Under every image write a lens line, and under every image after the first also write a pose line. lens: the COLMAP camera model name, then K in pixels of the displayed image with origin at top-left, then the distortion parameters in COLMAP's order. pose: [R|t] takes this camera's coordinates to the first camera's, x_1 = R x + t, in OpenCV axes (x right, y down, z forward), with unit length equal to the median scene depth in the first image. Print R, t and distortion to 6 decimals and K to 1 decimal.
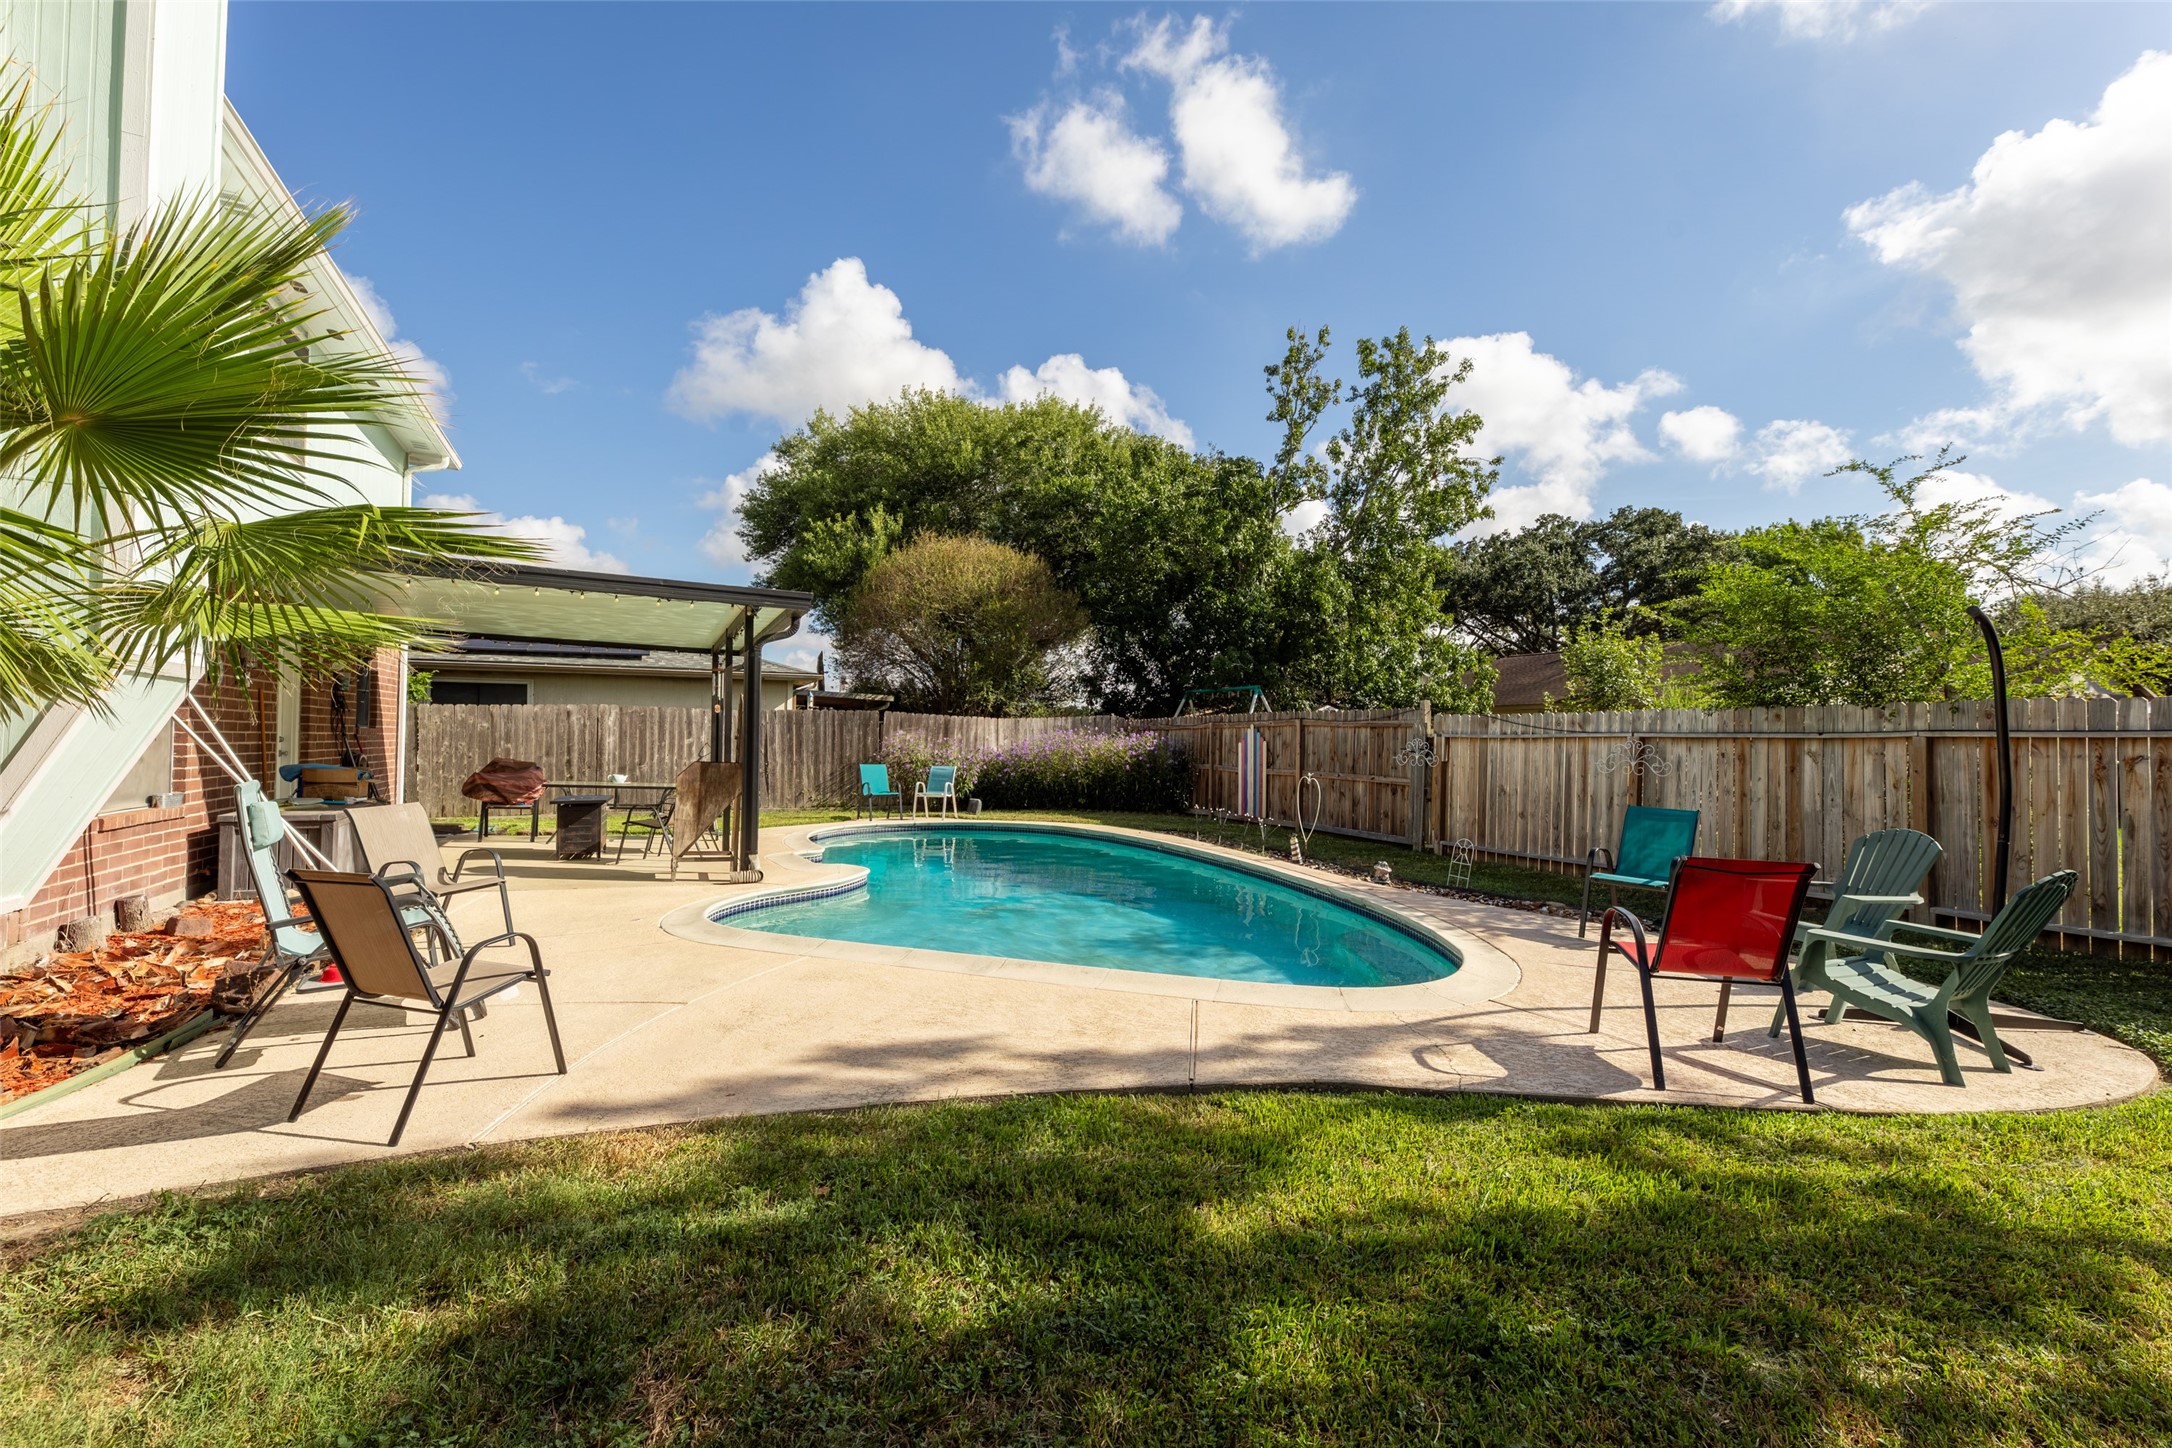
lens RADIAL K [[922.6, 0, 1089.0], [0, 922.6, 725.3], [0, 0, 1]] dist [0.000391, -0.000010]
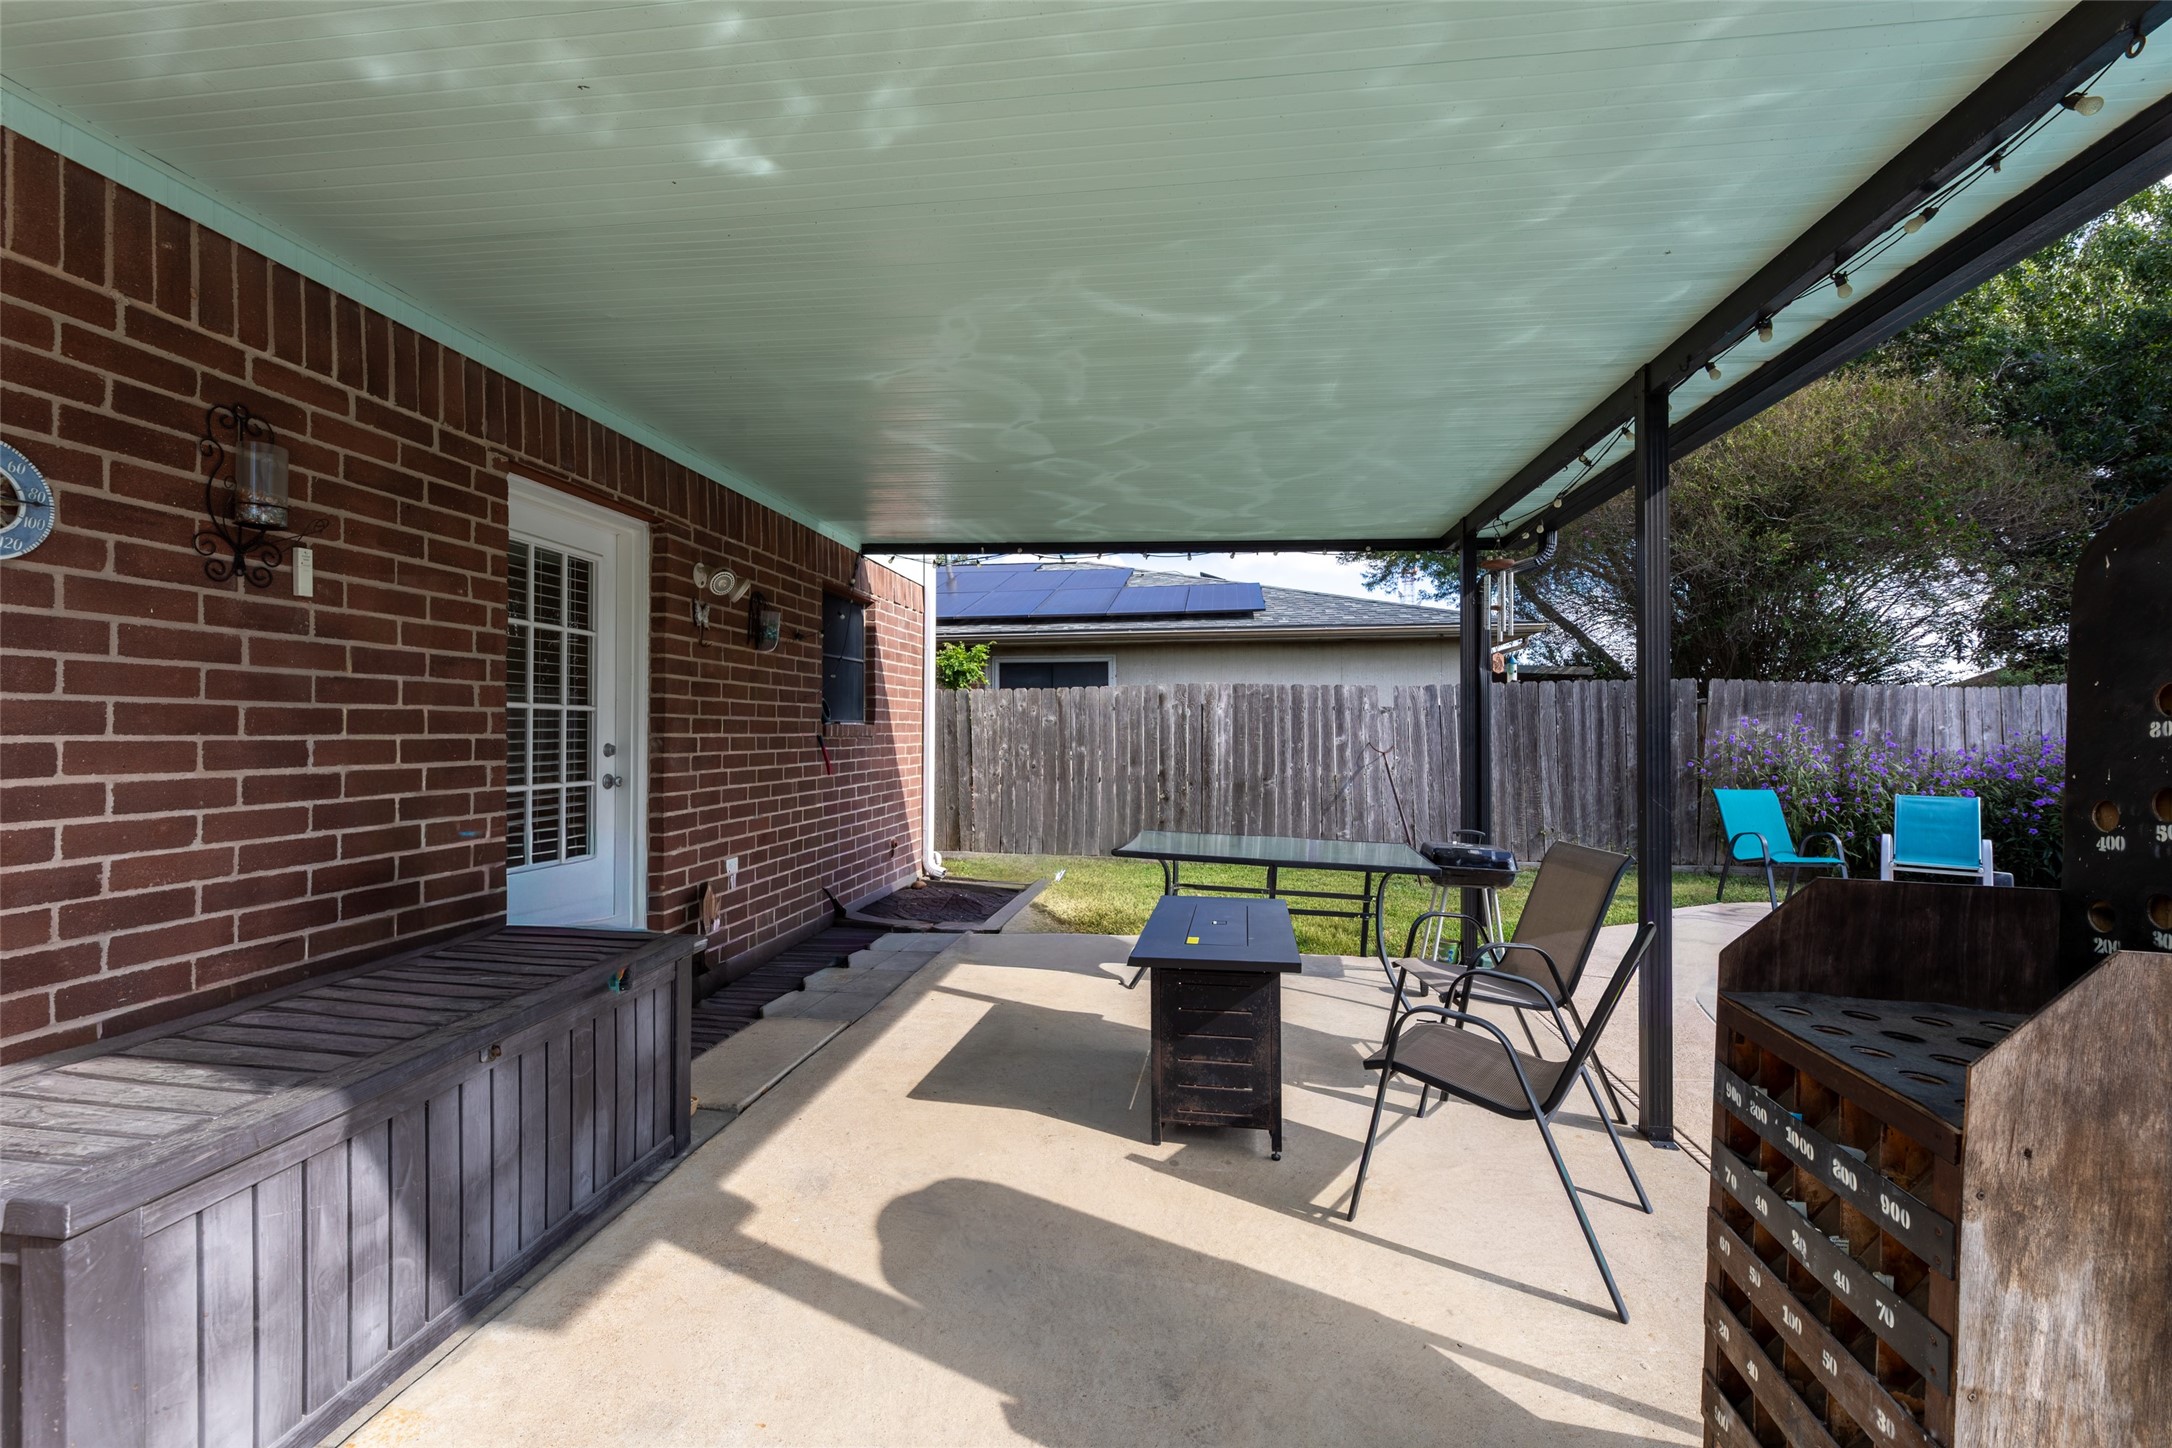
lens RADIAL K [[922.6, 0, 1086.4], [0, 922.6, 727.6], [0, 0, 1]] dist [0.000391, -0.000010]
pose [[0.831870, -0.011928, -0.554842, -0.250537], [0.017496, 0.999836, 0.004737, 0.003514], [0.554694, -0.013648, 0.831942, 0.435441]]
